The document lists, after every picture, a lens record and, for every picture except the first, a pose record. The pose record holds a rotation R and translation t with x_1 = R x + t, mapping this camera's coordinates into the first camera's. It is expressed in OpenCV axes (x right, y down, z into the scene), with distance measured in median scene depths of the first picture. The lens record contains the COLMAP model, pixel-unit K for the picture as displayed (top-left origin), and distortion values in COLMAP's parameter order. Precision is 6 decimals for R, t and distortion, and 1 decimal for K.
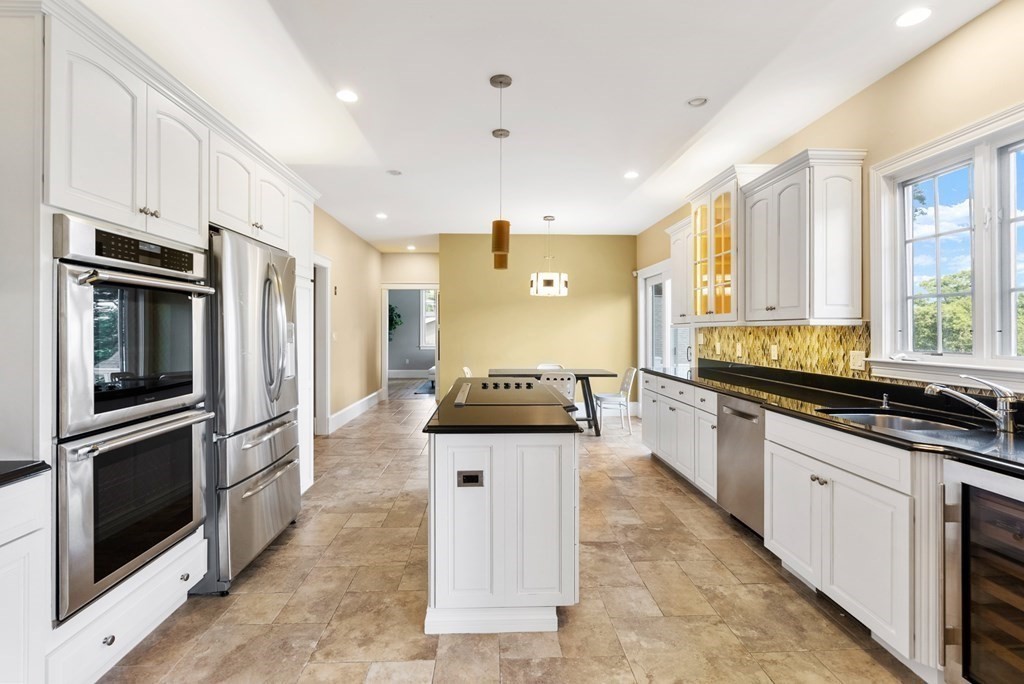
lens RADIAL K [[466.1, 0, 512.7], [0, 466.1, 330.7], [0, 0, 1]] dist [-0.002351, 0.000059]
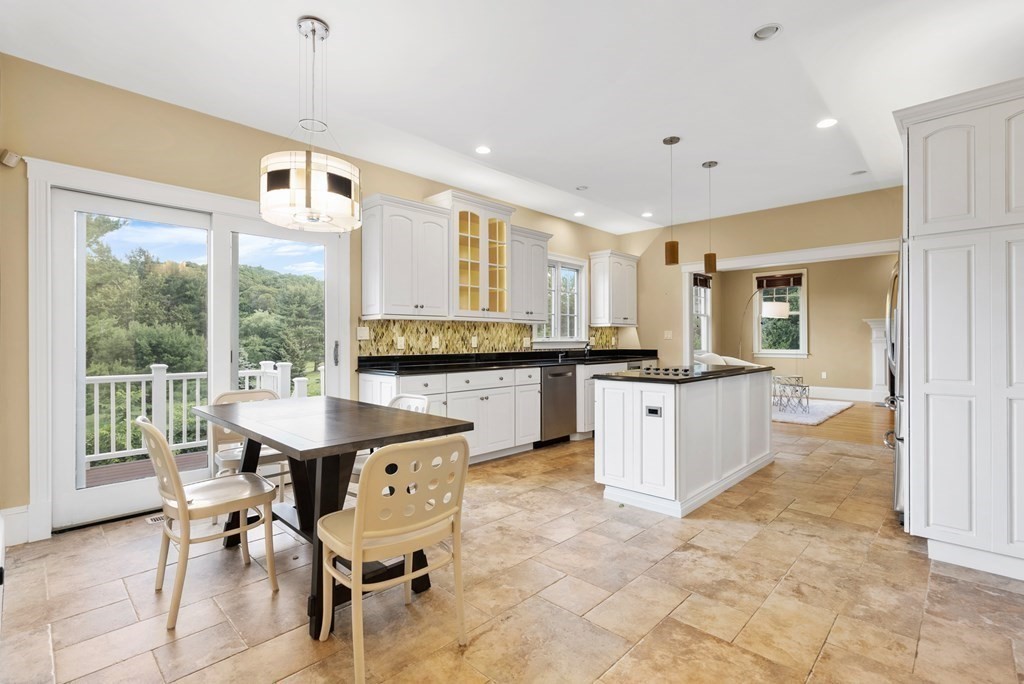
lens RADIAL K [[472.8, 0, 512.1], [0, 472.8, 338.0], [0, 0, 1]] dist [-0.001032, 0.000313]
pose [[-0.678810, 0.003383, 0.734306, -0.537185], [0.001871, 0.999994, -0.002878, 0.039507], [-0.734312, -0.000579, -0.678812, 1.864652]]
